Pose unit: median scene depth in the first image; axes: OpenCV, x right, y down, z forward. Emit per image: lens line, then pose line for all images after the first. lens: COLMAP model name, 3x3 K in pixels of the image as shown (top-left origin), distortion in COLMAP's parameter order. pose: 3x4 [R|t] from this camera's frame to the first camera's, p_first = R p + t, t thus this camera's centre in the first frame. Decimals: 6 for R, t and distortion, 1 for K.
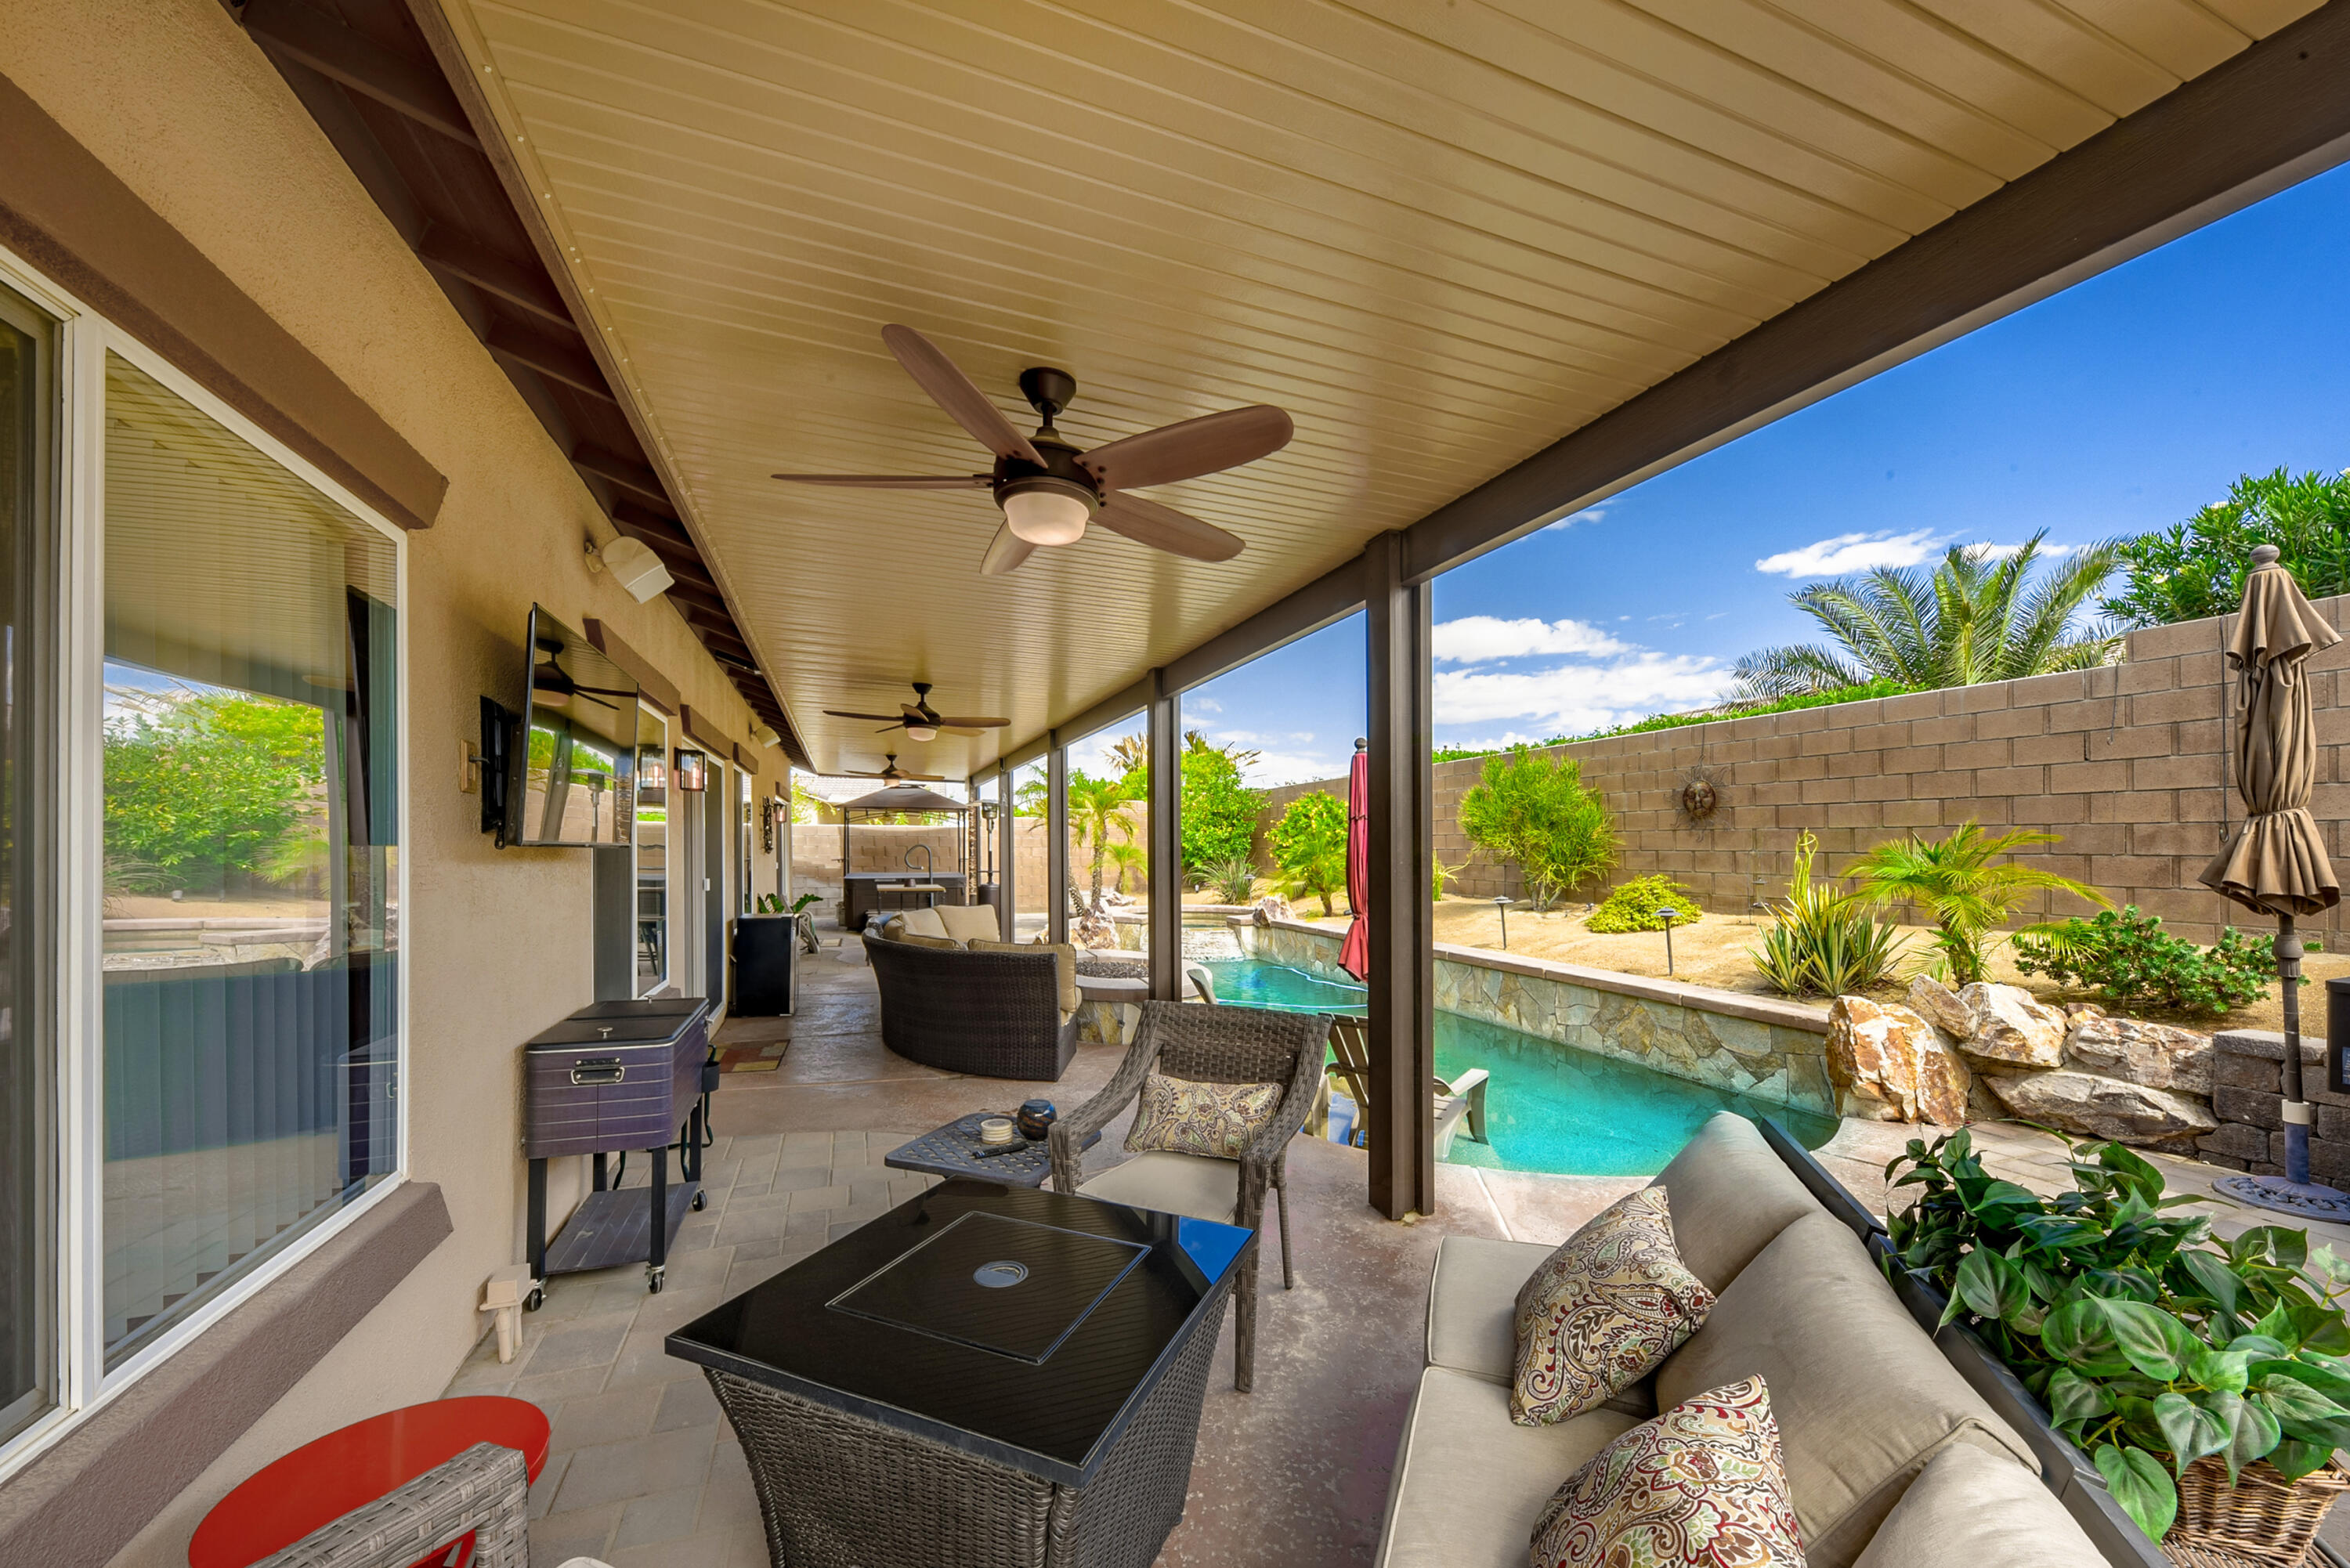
lens RADIAL K [[819.6, 0, 1175.2], [0, 819.6, 793.7], [0, 0, 1]] dist [0.006396, -0.000081]
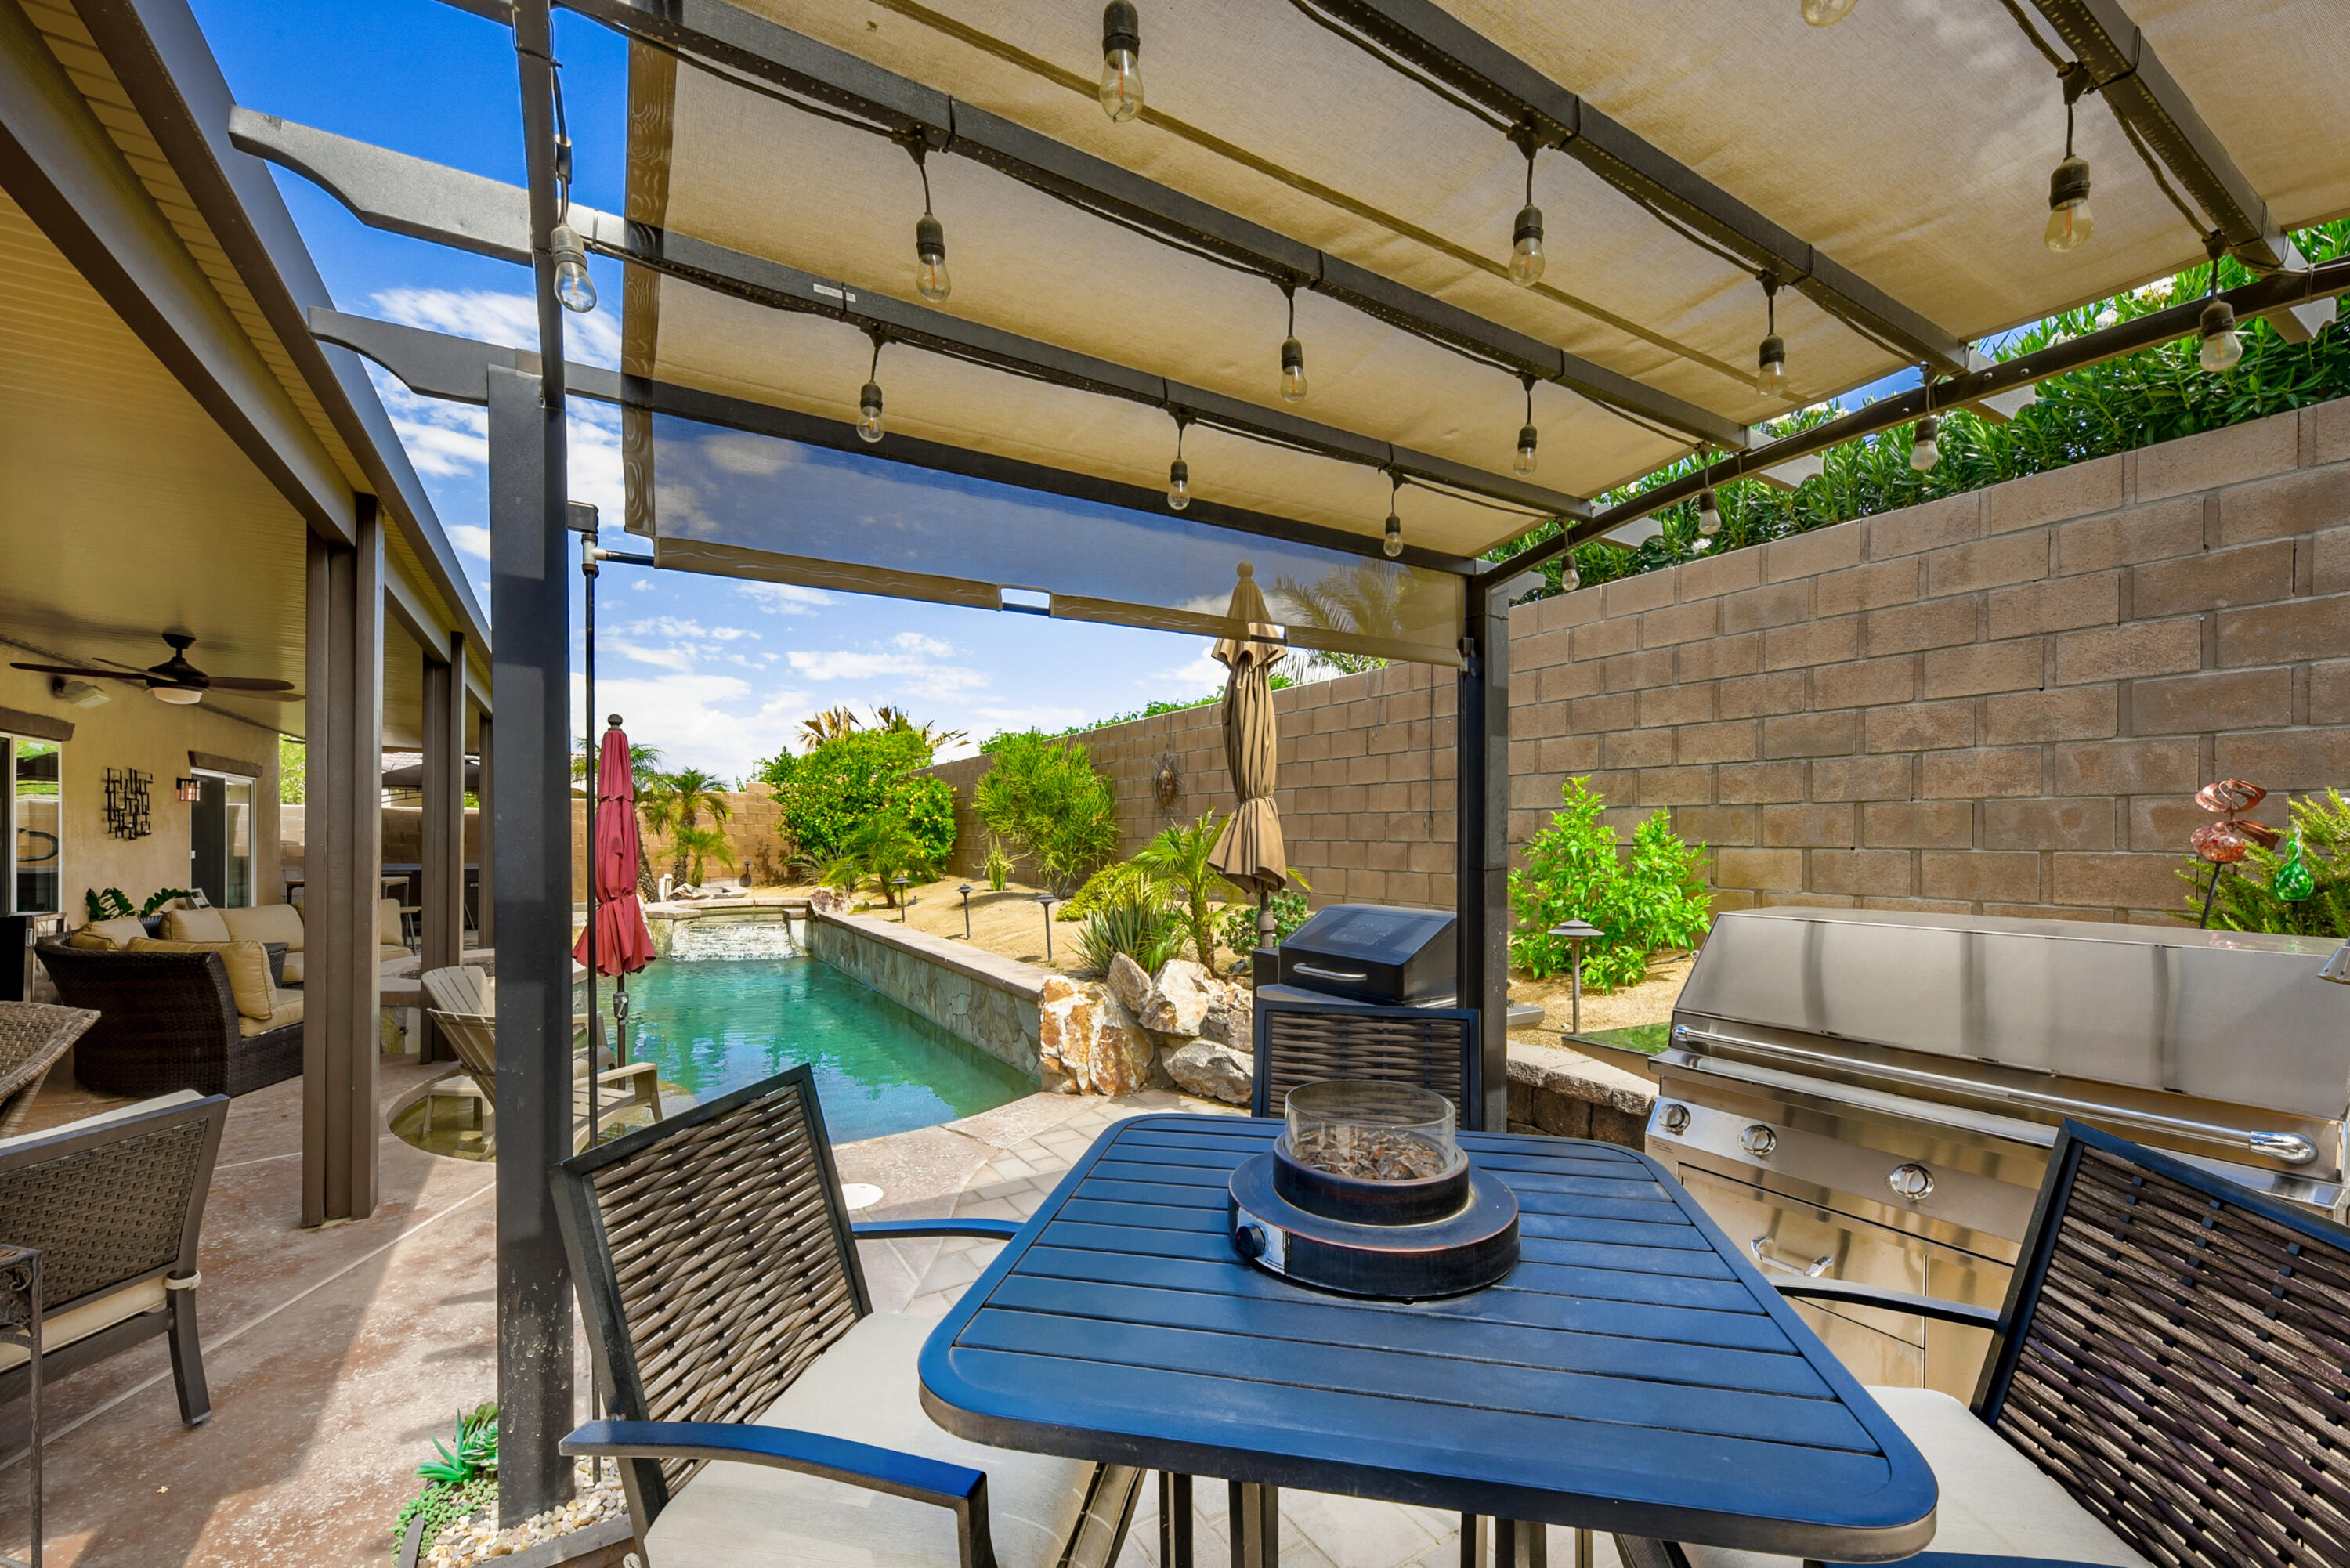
lens RADIAL K [[890.2, 0, 1175.0], [0, 890.2, 784.0], [0, 0, 1]] dist [0.010529, -0.000023]
pose [[0.984373, 0.014096, 0.175532, 0.689854], [-0.015103, 0.999876, 0.004403, -0.002410], [-0.175448, -0.006986, 0.984464, -0.115801]]
